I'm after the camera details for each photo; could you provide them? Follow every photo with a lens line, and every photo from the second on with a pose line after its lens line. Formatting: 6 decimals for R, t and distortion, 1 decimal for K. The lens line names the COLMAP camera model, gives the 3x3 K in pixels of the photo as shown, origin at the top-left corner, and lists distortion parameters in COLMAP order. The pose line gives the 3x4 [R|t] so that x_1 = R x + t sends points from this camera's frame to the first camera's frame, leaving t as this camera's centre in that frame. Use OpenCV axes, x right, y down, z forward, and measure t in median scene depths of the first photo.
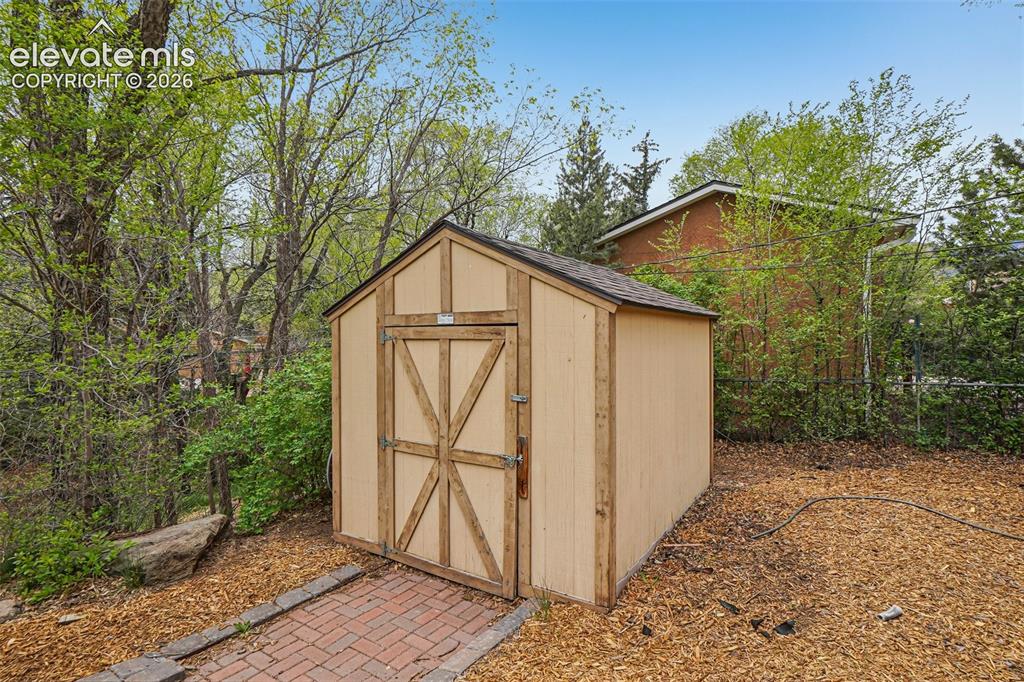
lens RADIAL K [[530.3, 0, 513.7], [0, 530.3, 335.5], [0, 0, 1]] dist [-0.029765, 0.013949]
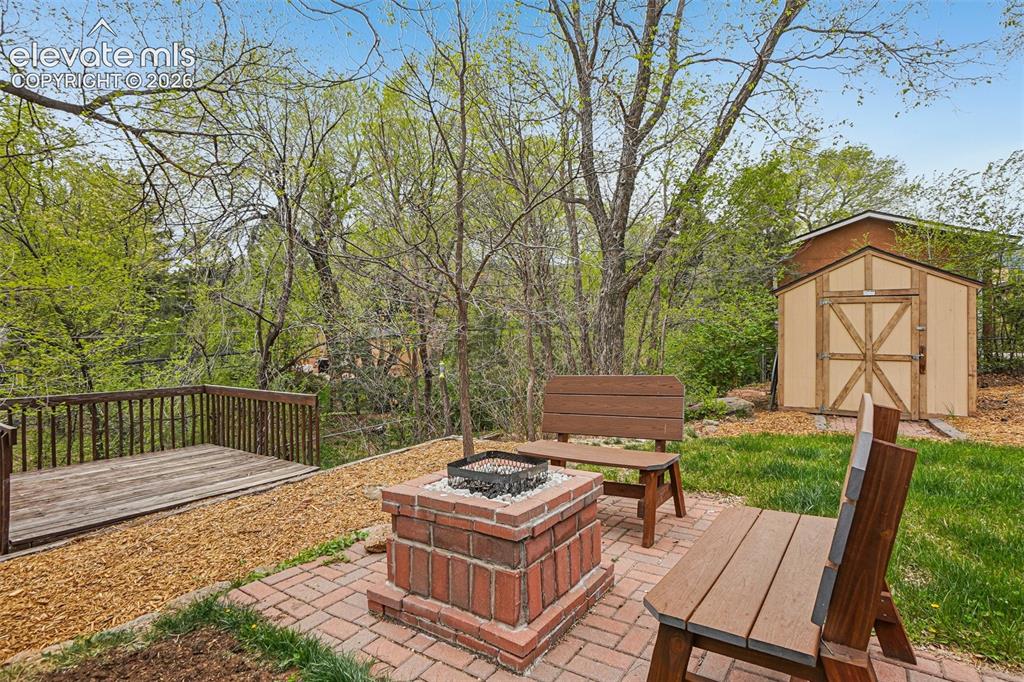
lens RADIAL K [[511.2, 0, 510.8], [0, 511.2, 331.7], [0, 0, 1]] dist [-0.019520, -0.000480]
pose [[0.999629, 0.005390, 0.026707, -1.590729], [-0.005443, 0.999983, 0.001881, 0.125754], [-0.026696, -0.002026, 0.999642, -0.956192]]
